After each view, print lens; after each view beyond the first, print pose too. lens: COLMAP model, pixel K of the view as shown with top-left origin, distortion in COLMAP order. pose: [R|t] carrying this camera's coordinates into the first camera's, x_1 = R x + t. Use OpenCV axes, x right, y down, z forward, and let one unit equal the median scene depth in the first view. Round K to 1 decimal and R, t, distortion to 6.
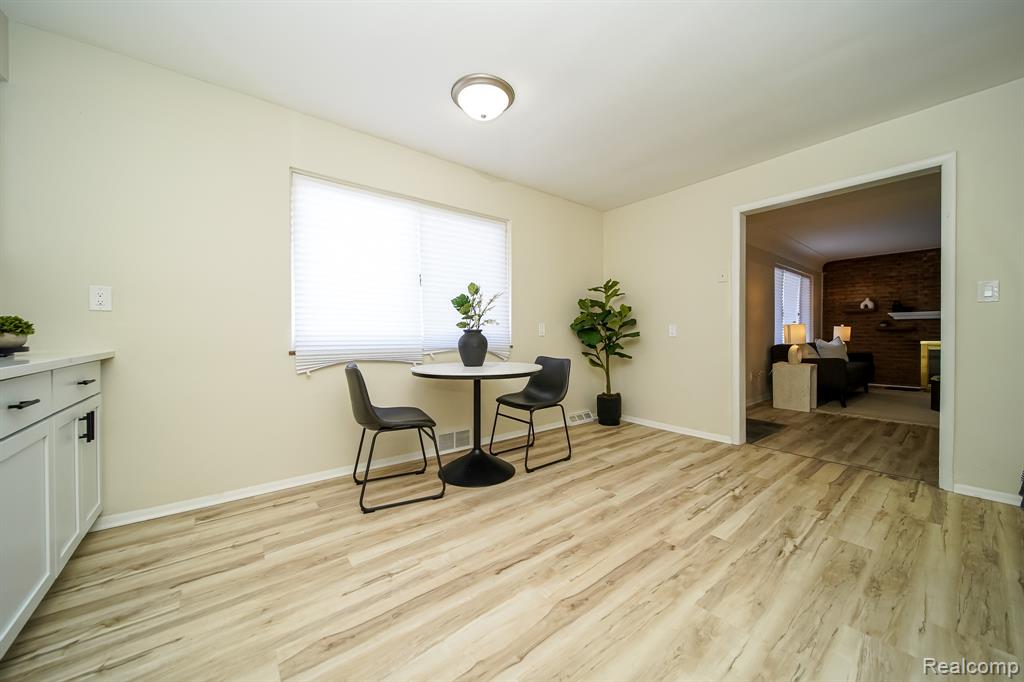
lens RADIAL K [[376.8, 0, 509.5], [0, 376.8, 335.0], [0, 0, 1]] dist [0.006280, -0.000312]
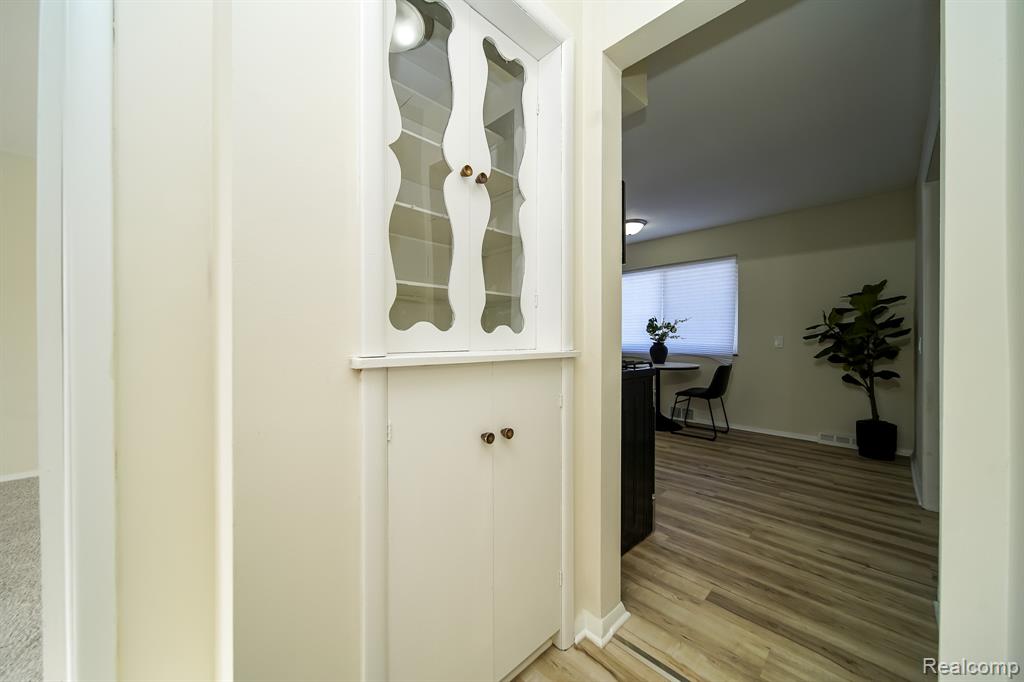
lens RADIAL K [[366.3, 0, 512.2], [0, 366.3, 339.7], [0, 0, 1]] dist [-0.010393, -0.000324]
pose [[0.086952, 0.009539, -0.996167, 1.461289], [-0.016289, 0.999834, 0.008152, -0.027859], [0.996079, 0.015518, 0.087093, 0.182964]]
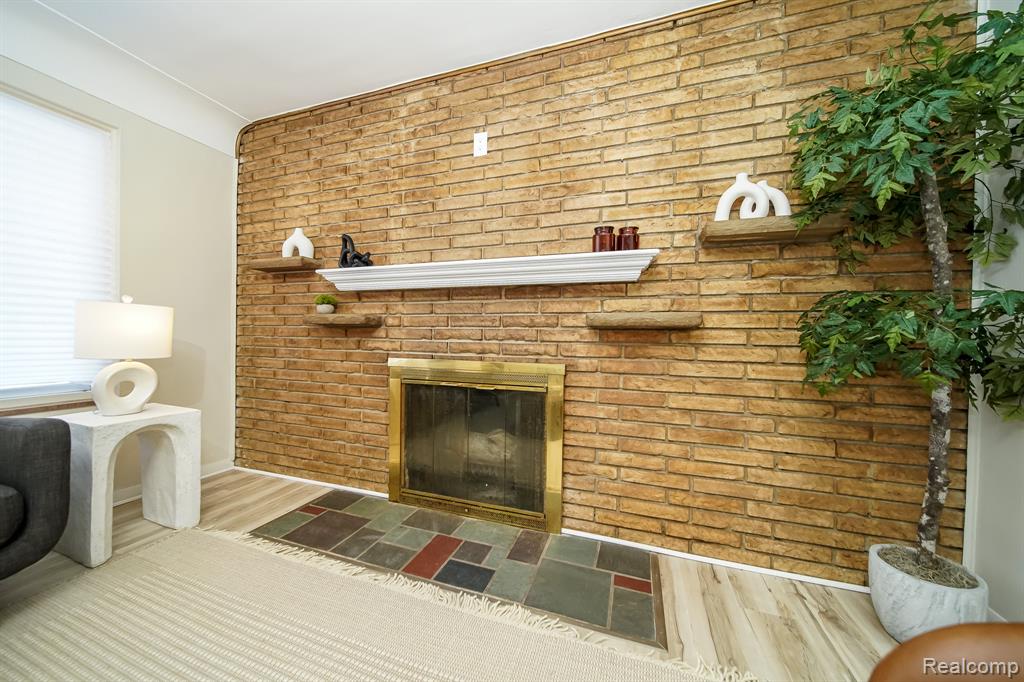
lens RADIAL K [[398.9, 0, 512.5], [0, 398.9, 345.8], [0, 0, 1]] dist [0.001074, -0.000172]
pose [[0.851226, 0.010745, 0.524689, 2.312312], [-0.018886, 0.999770, 0.010165, -0.001187], [-0.524459, -0.018562, 0.851233, 1.502849]]
